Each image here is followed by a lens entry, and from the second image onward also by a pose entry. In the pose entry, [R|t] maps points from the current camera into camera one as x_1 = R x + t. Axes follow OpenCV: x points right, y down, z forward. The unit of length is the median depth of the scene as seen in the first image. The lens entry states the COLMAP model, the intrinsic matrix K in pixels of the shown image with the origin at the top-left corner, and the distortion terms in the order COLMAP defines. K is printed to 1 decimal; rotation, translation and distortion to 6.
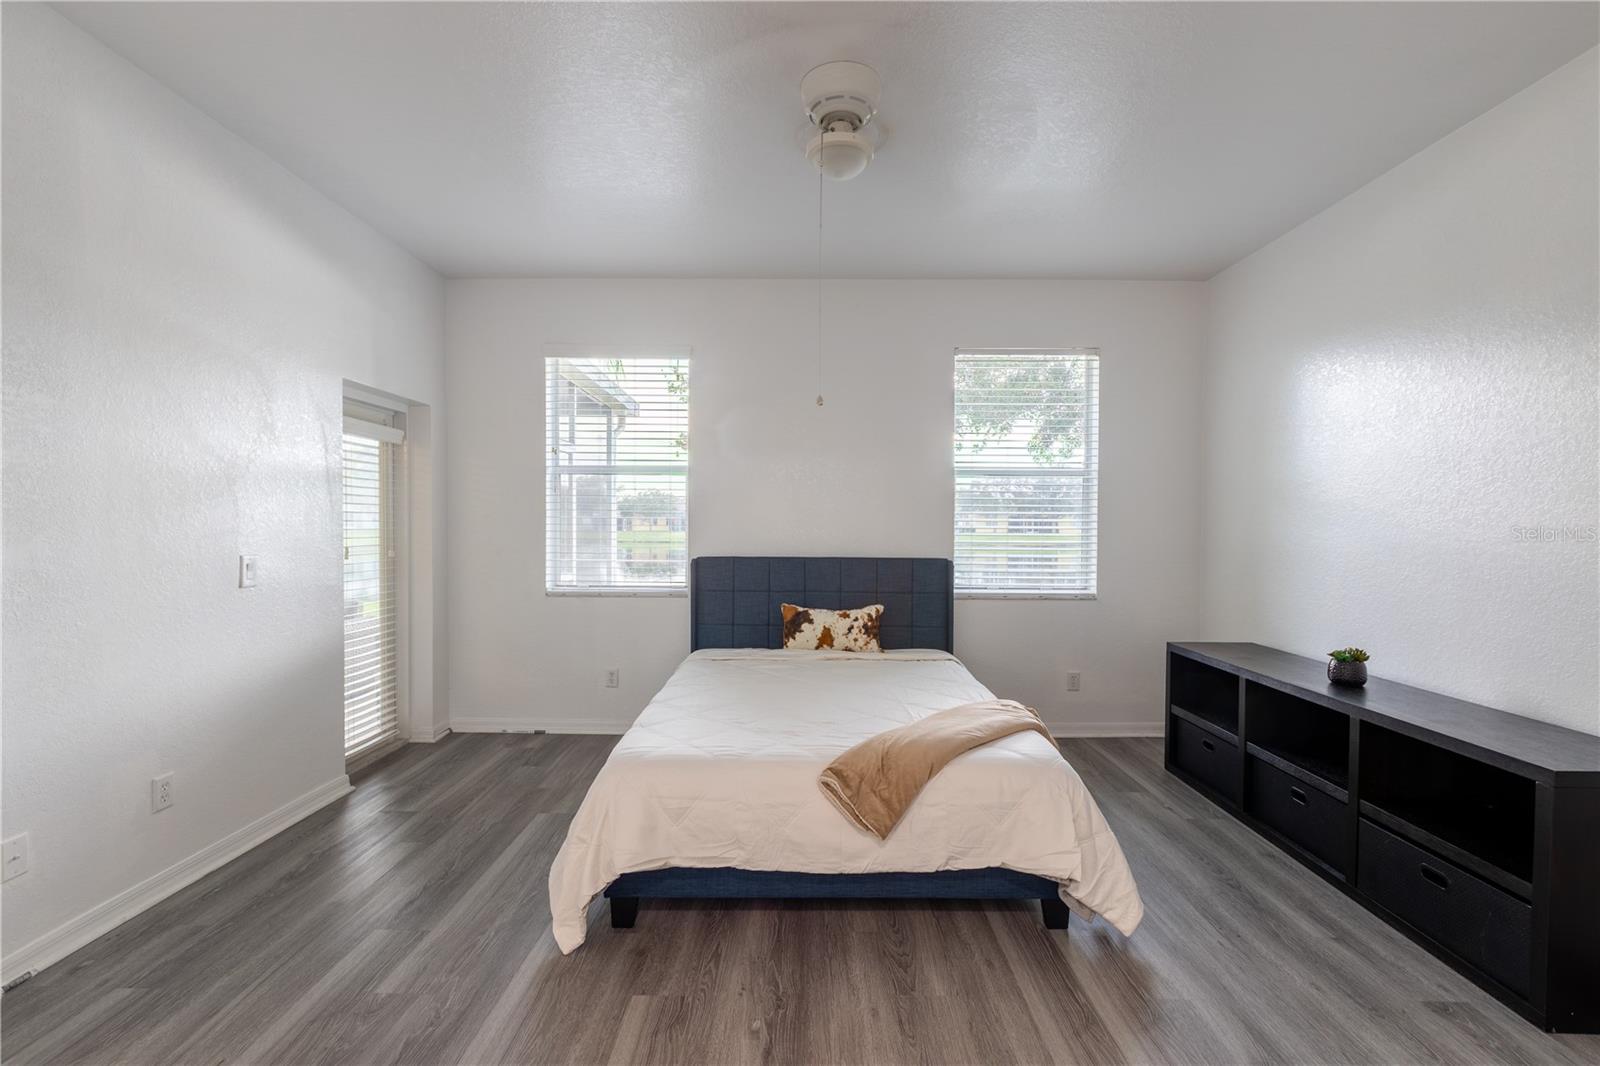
lens RADIAL K [[707.3, 0, 806.3], [0, 707.3, 528.4], [0, 0, 1]] dist [0.001781, -0.000864]
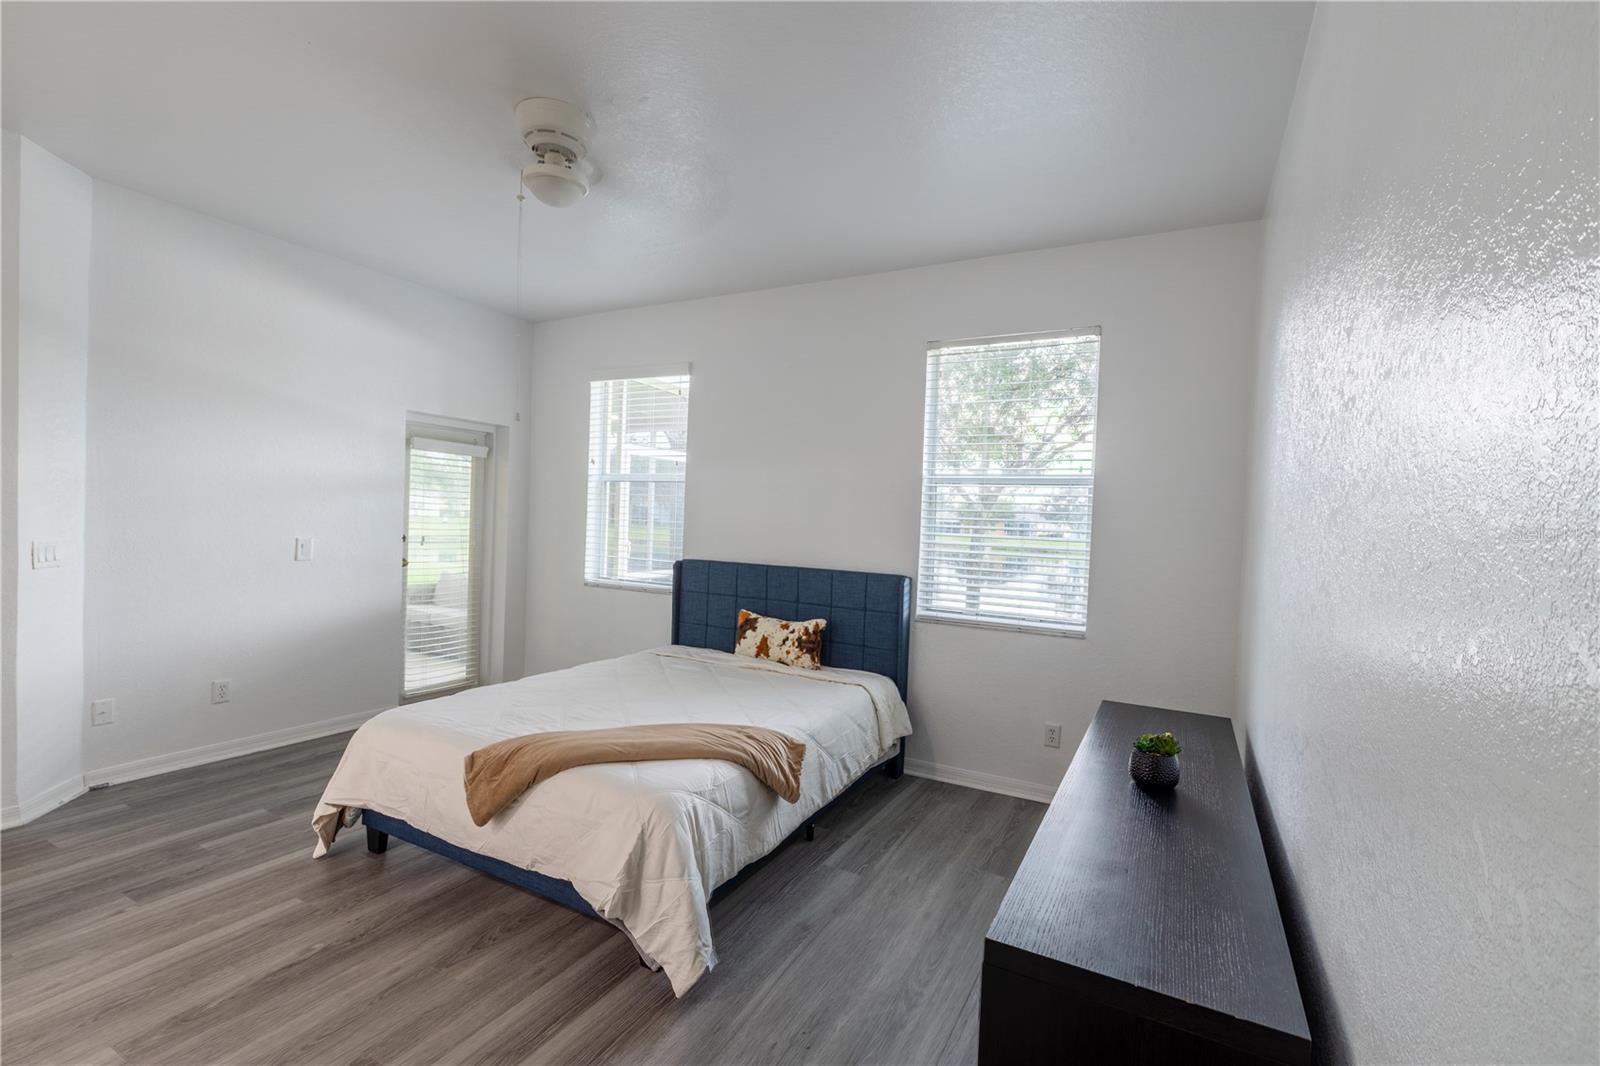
lens RADIAL K [[707.3, 0, 805.4], [0, 707.3, 528.2], [0, 0, 1]] dist [0.001781, -0.000864]
pose [[0.879658, 0.032451, -0.474499, 0.545697], [-0.036686, 0.999327, 0.000334, -0.014541], [0.474191, 0.017114, 0.880256, 0.150359]]
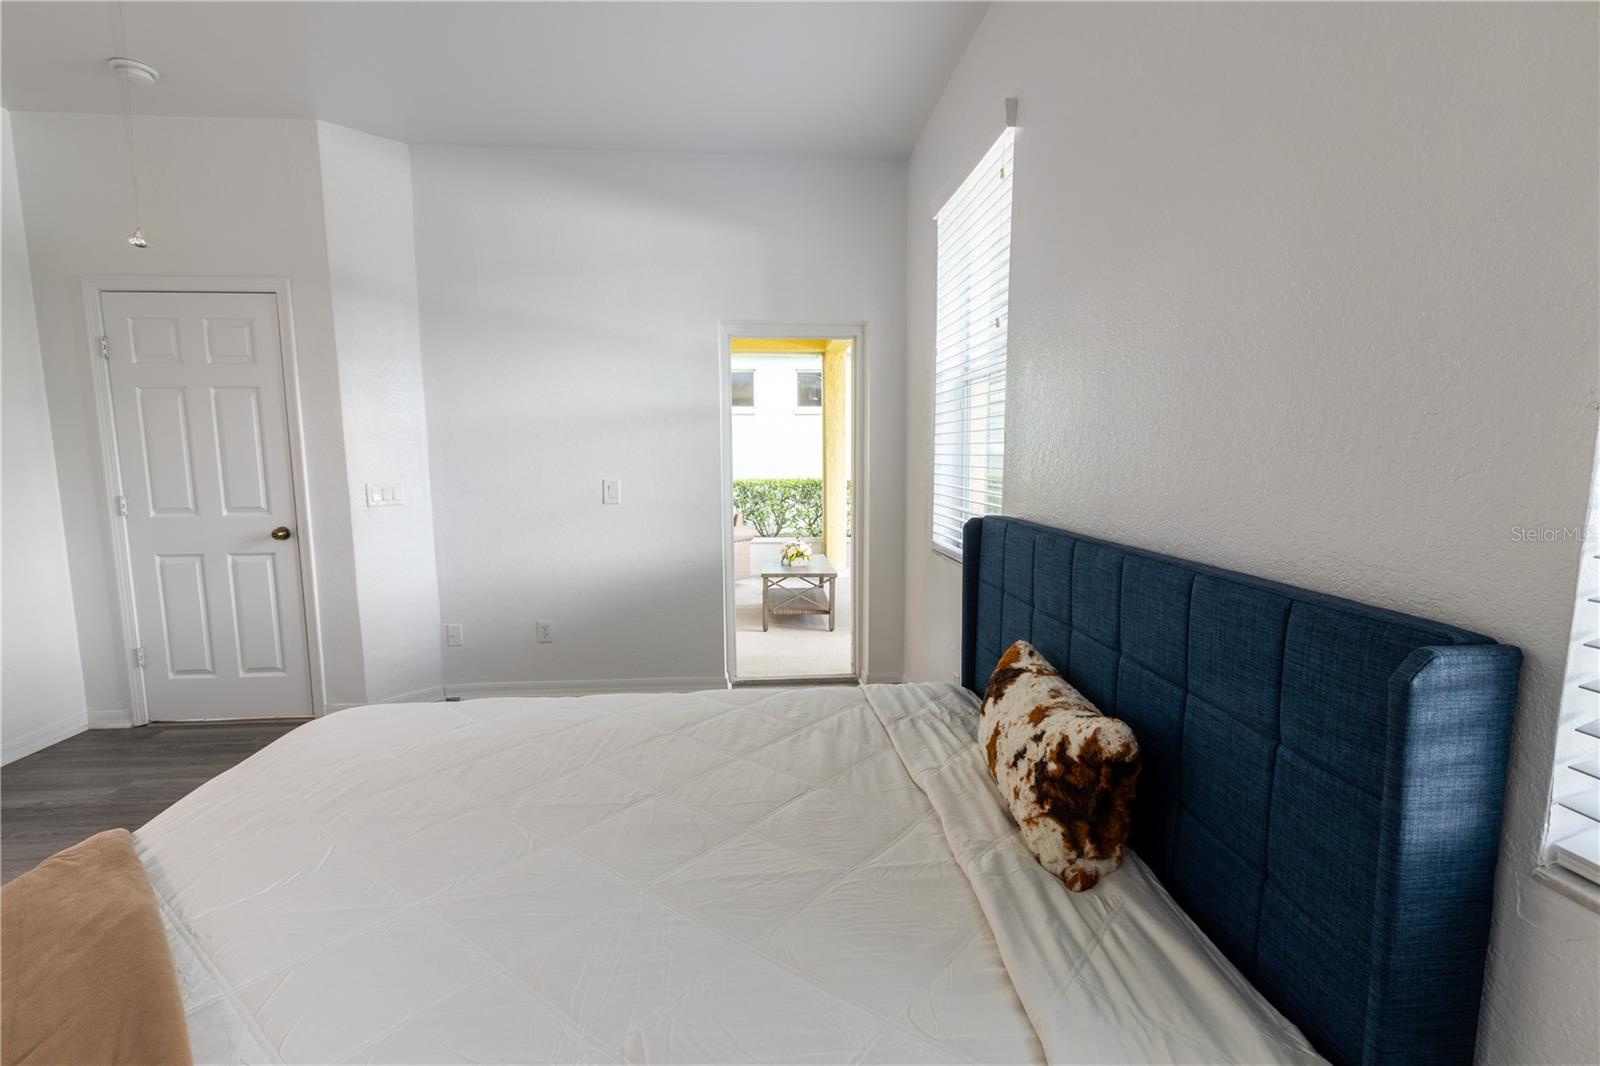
lens RADIAL K [[707.3, 0, 801.1], [0, 707.3, 541.0], [0, 0, 1]] dist [0.001781, -0.000864]
pose [[0.070955, 0.111294, -0.991251, 0.382038], [-0.006137, 0.993786, 0.111139, 0.001619], [0.997461, -0.001803, 0.071197, 0.871211]]
